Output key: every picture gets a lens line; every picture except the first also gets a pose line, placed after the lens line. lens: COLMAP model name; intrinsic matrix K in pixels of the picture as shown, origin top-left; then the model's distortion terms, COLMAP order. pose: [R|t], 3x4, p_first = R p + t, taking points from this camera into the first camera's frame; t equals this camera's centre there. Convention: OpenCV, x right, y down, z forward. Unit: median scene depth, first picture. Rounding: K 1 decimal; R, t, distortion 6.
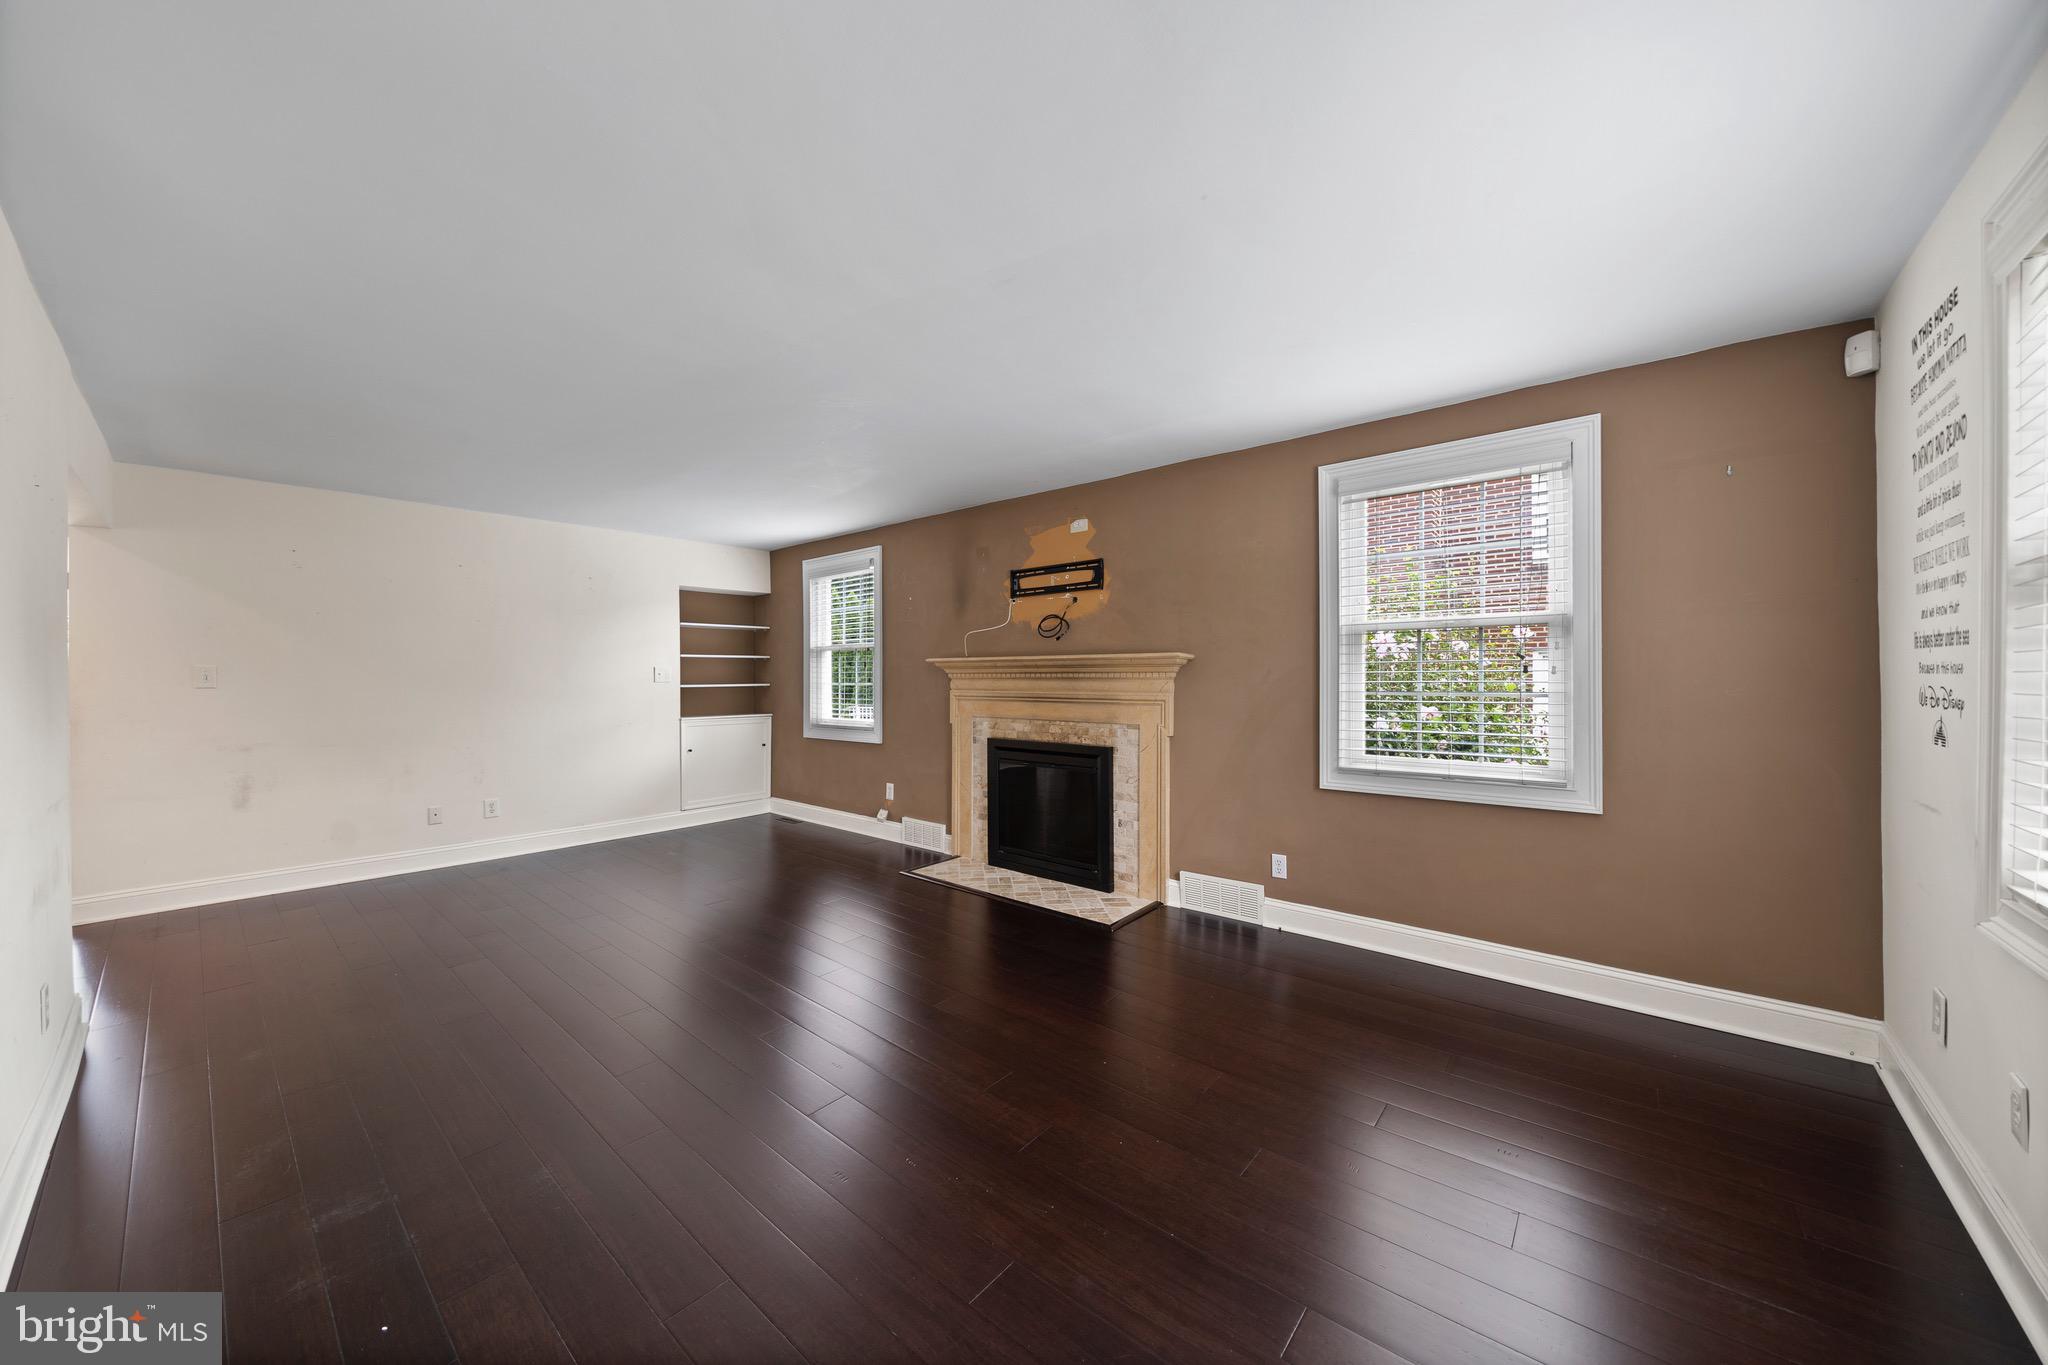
lens RADIAL K [[715.3, 0, 1012.4], [0, 715.3, 671.5], [0, 0, 1]] dist [-0.005939, -0.000109]
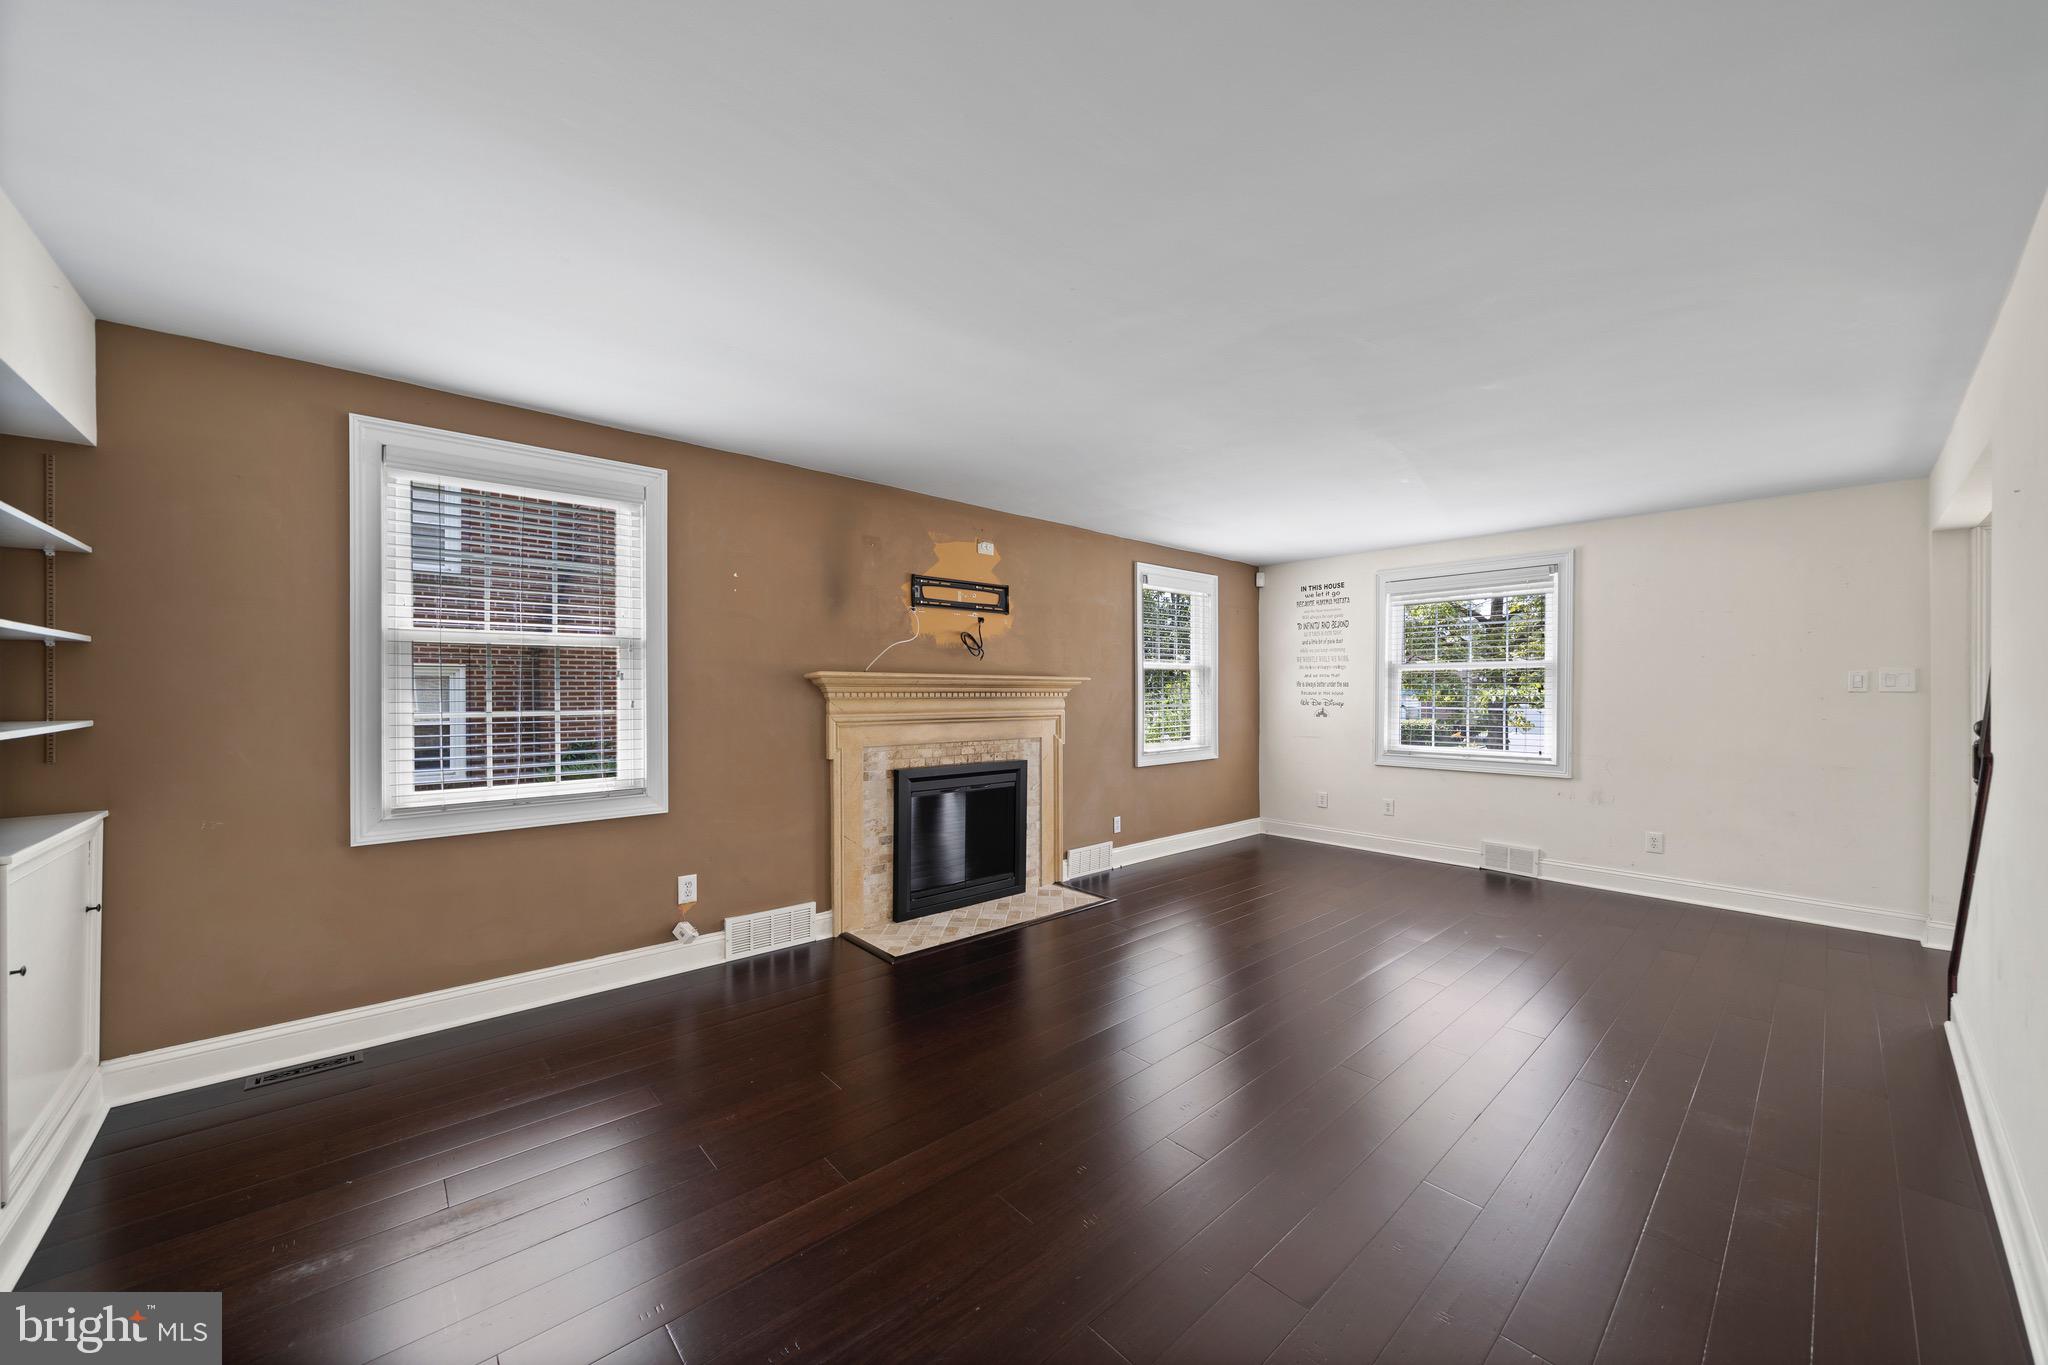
lens RADIAL K [[743.6, 0, 1027.7], [0, 743.6, 687.3], [0, 0, 1]] dist [-0.001565, 0.000017]
pose [[0.125271, 0.009379, 0.992078, -0.904499], [-0.005935, 0.999945, -0.008704, 0.003247], [-0.992105, -0.004798, 0.125319, 0.767689]]
